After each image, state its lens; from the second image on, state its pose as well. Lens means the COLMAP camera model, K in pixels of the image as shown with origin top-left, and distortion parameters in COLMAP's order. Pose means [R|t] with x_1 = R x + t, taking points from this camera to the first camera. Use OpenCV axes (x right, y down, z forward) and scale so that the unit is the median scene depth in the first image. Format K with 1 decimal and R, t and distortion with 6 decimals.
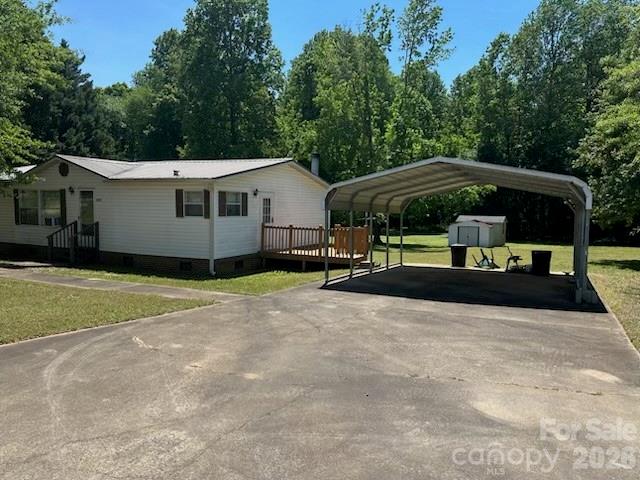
lens RADIAL K [[450.7, 0, 316.4], [0, 450.7, 241.1], [0, 0, 1]] dist [0.094679, -0.024313]
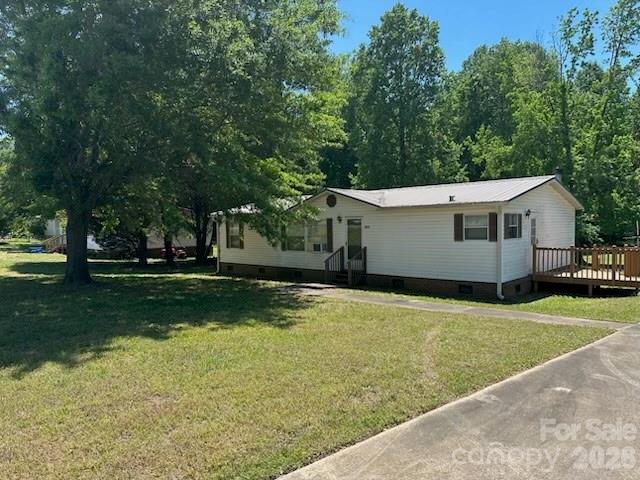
lens RADIAL K [[450.7, 0, 317.5], [0, 450.7, 238.5], [0, 0, 1]] dist [0.094679, -0.024313]
pose [[0.971509, -0.024618, -0.235721, -0.329894], [0.013087, 0.998645, -0.050360, -0.009368], [0.236641, 0.045840, 0.970515, -0.064302]]
